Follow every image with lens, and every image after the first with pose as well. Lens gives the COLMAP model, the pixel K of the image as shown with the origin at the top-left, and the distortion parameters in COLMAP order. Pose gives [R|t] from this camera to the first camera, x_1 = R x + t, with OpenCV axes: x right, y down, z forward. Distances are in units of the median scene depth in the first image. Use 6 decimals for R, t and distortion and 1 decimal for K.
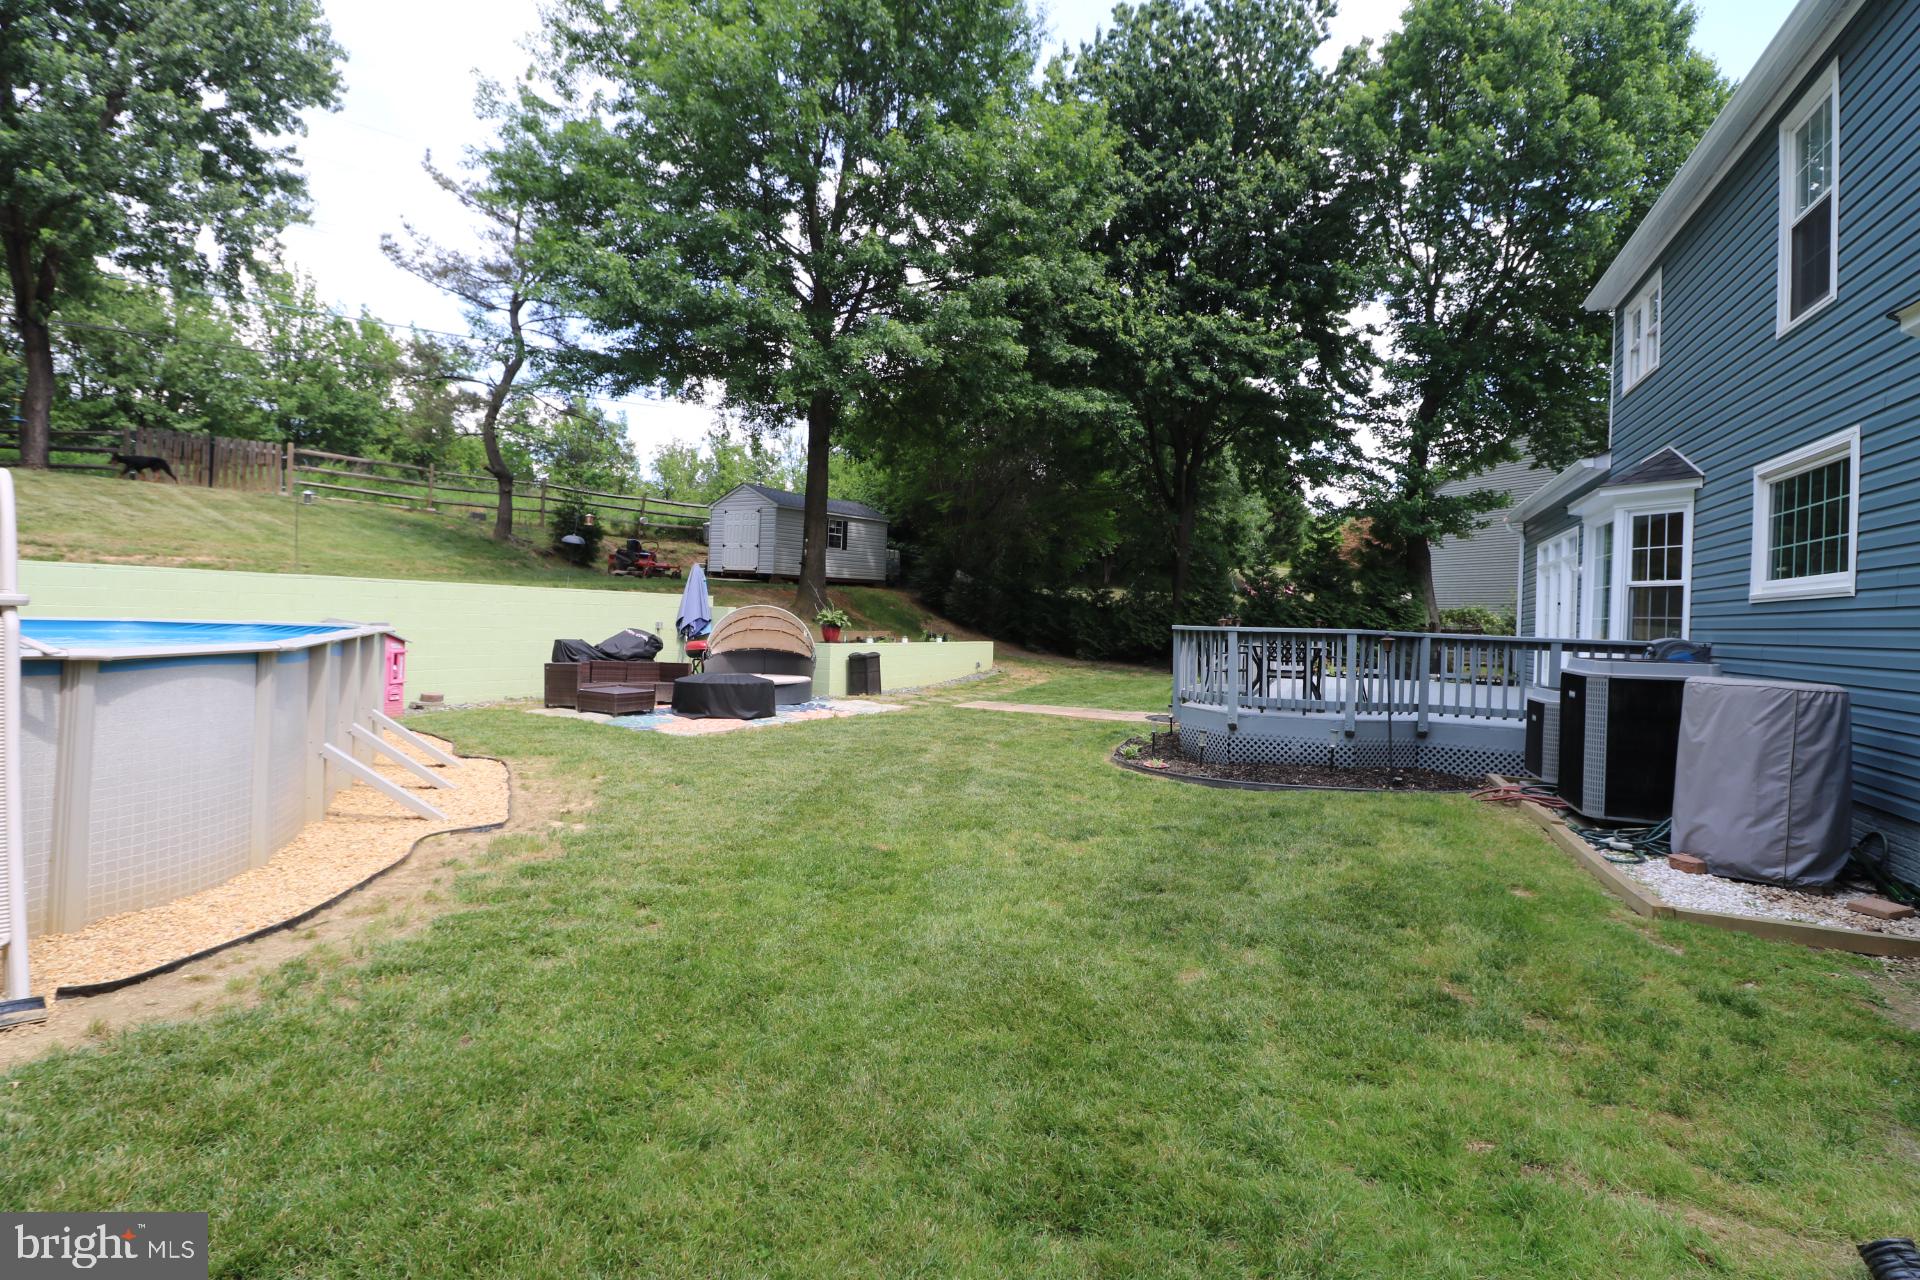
lens RADIAL K [[893.6, 0, 972.0], [0, 893.6, 627.4], [0, 0, 1]] dist [0.001803, -0.011407]
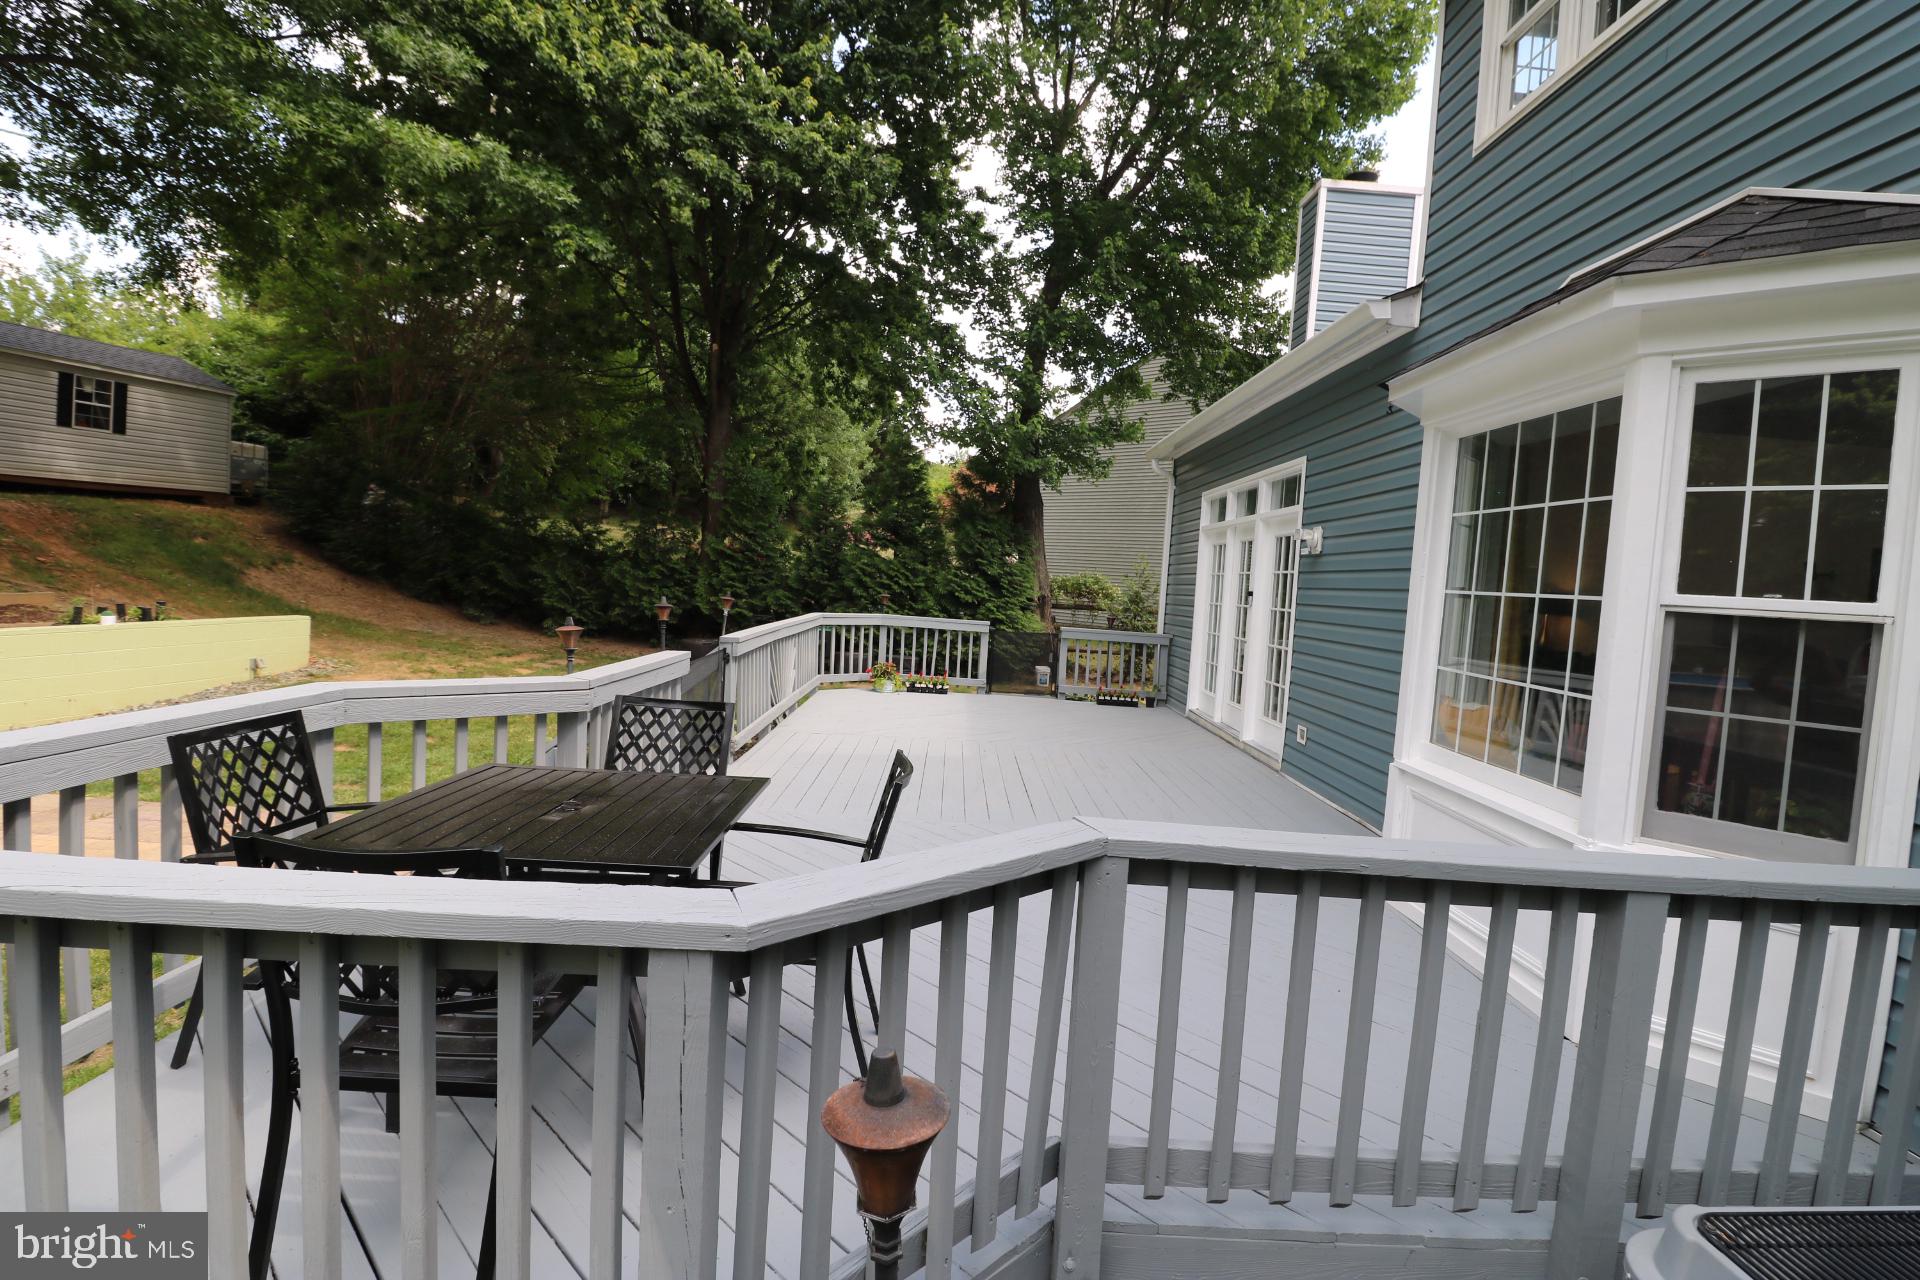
lens RADIAL K [[893.6, 0, 972.0], [0, 893.6, 627.4], [0, 0, 1]] dist [0.001803, -0.011407]
pose [[0.915795, 0.007022, 0.401585, 0.190927], [-0.033781, 0.997651, 0.059593, -0.024640], [-0.400224, -0.068141, 0.913881, 0.399161]]
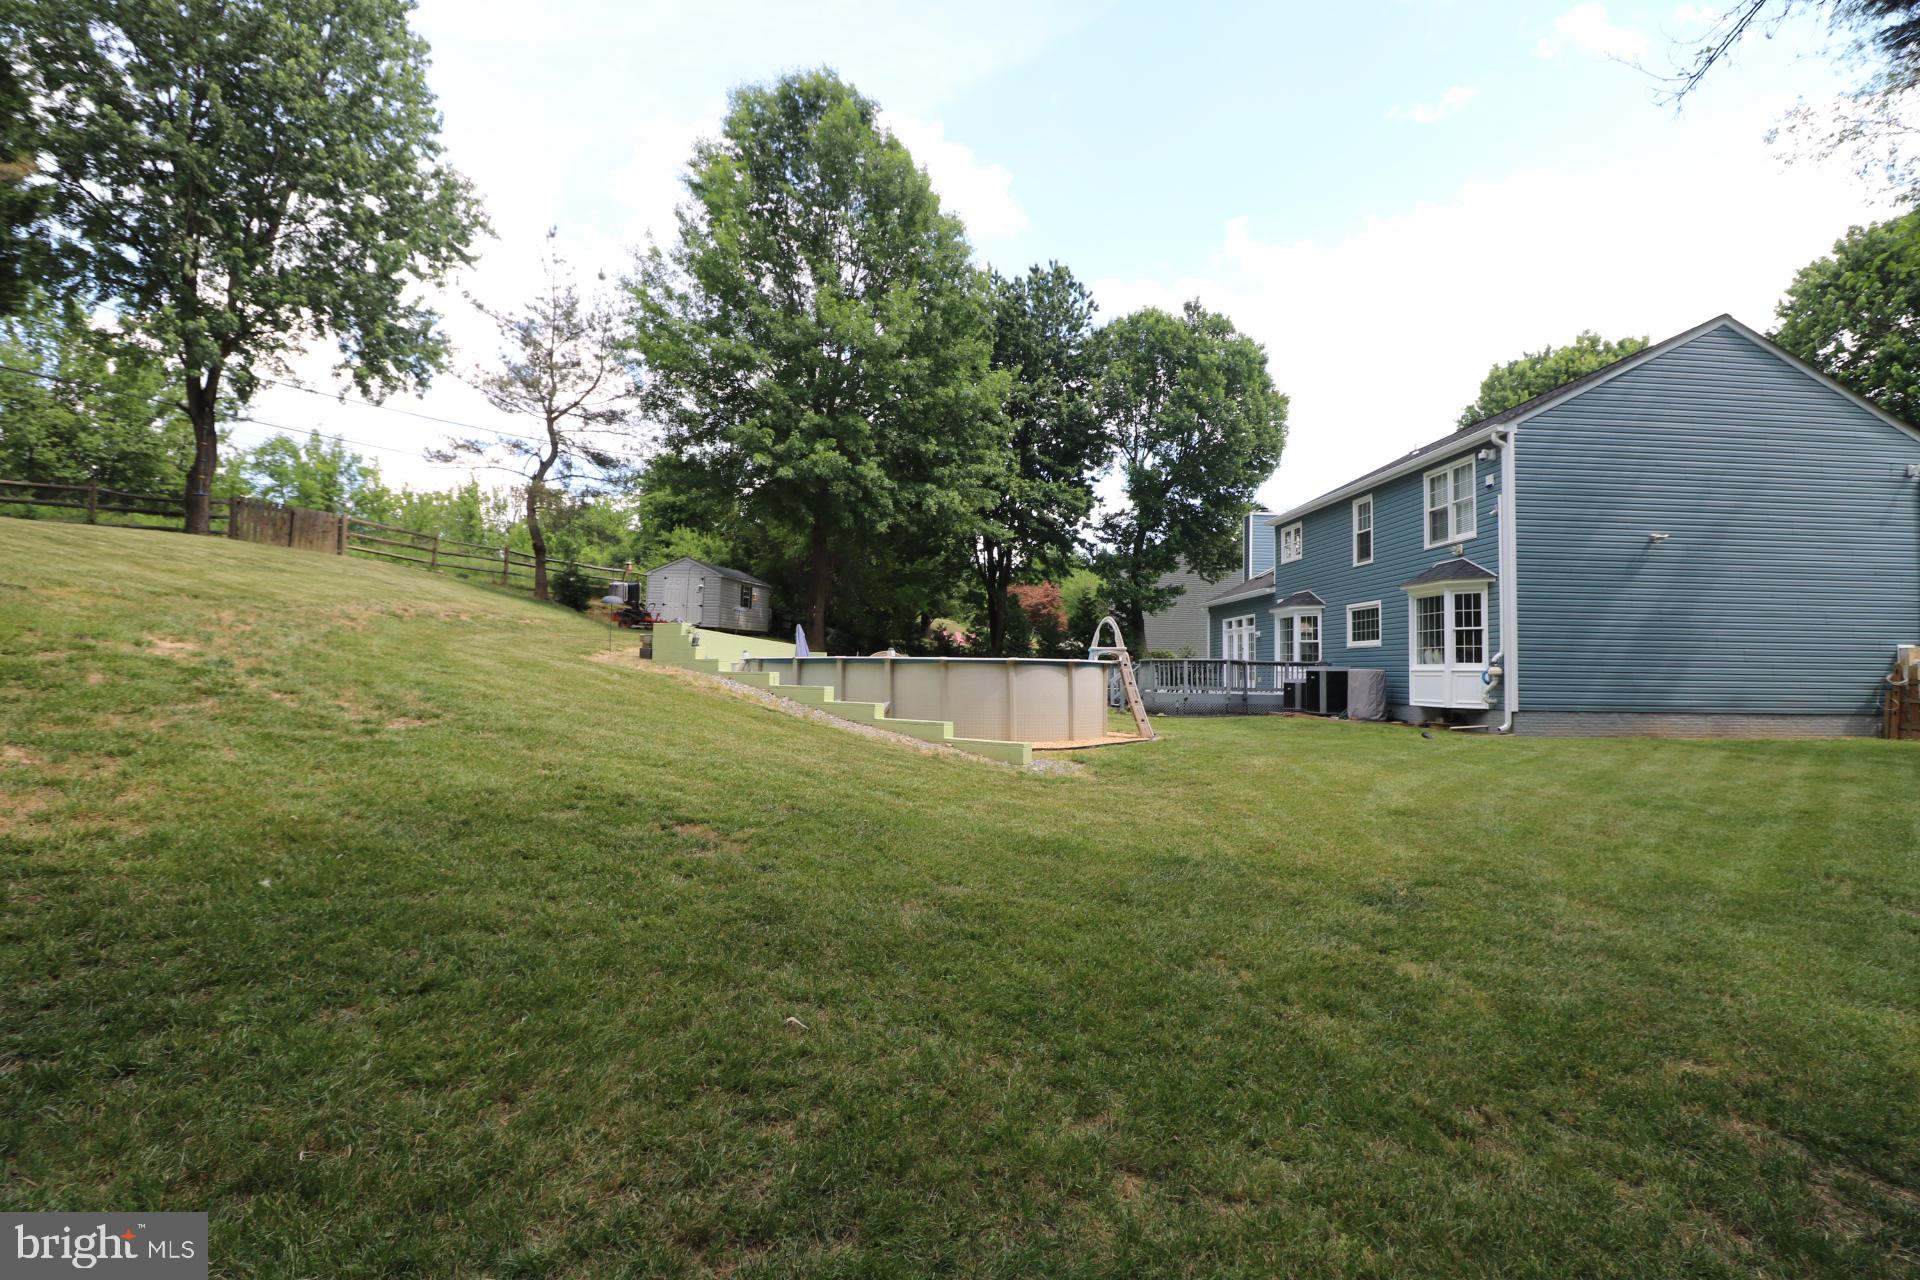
lens RADIAL K [[893.6, 0, 972.0], [0, 893.6, 627.4], [0, 0, 1]] dist [0.001803, -0.011407]
pose [[0.891821, 0.012287, 0.452222, -0.669171], [0.009790, 0.998873, -0.046447, 0.012224], [-0.452283, 0.045850, 0.890695, -0.467609]]
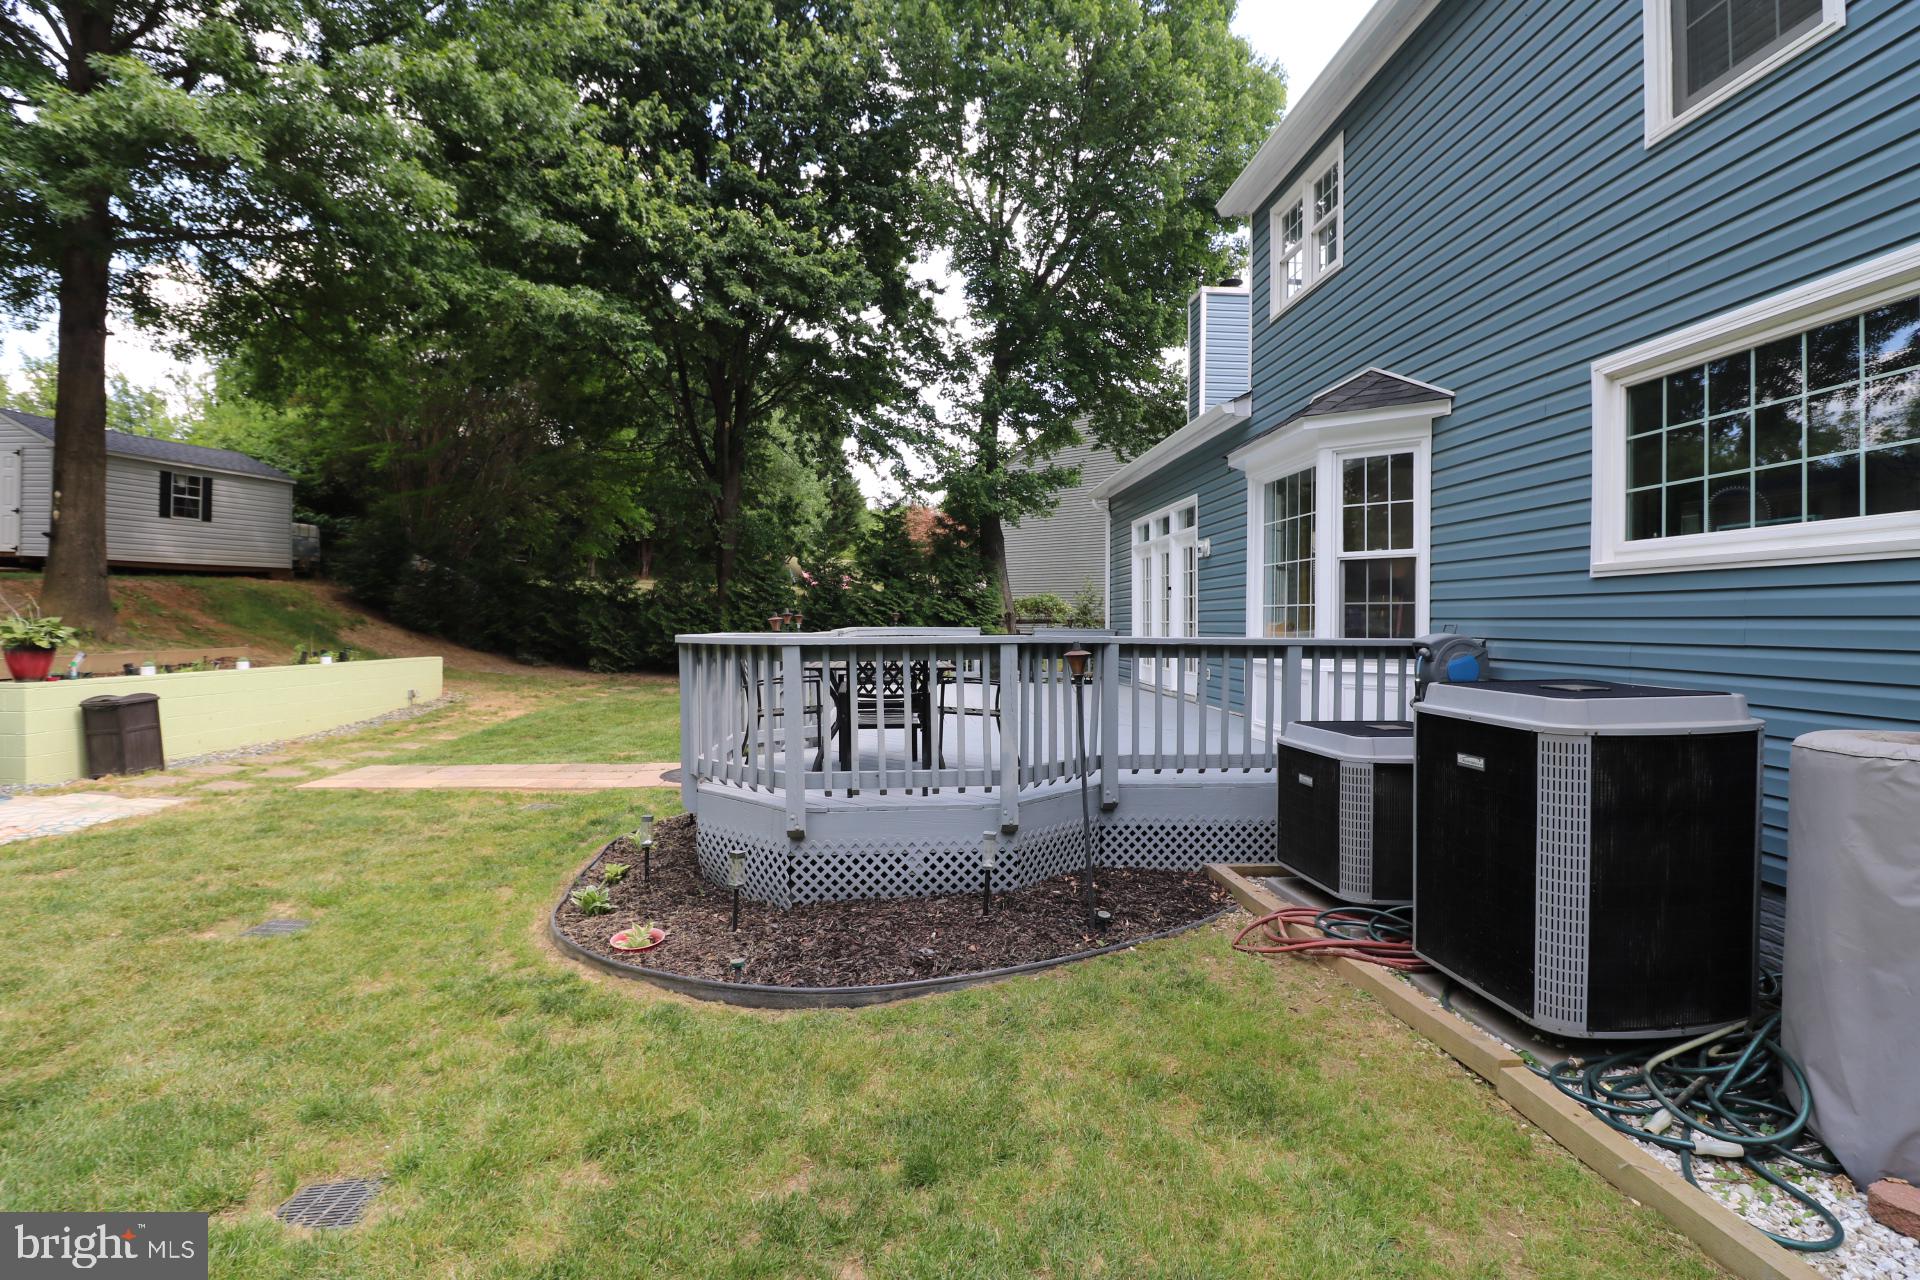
lens RADIAL K [[893.6, 0, 972.0], [0, 893.6, 627.4], [0, 0, 1]] dist [0.001803, -0.011407]
pose [[0.885608, -0.030394, 0.463438, 0.073559], [0.027166, 0.999538, 0.013640, -0.004783], [-0.463639, 0.000511, 0.886024, 0.250174]]
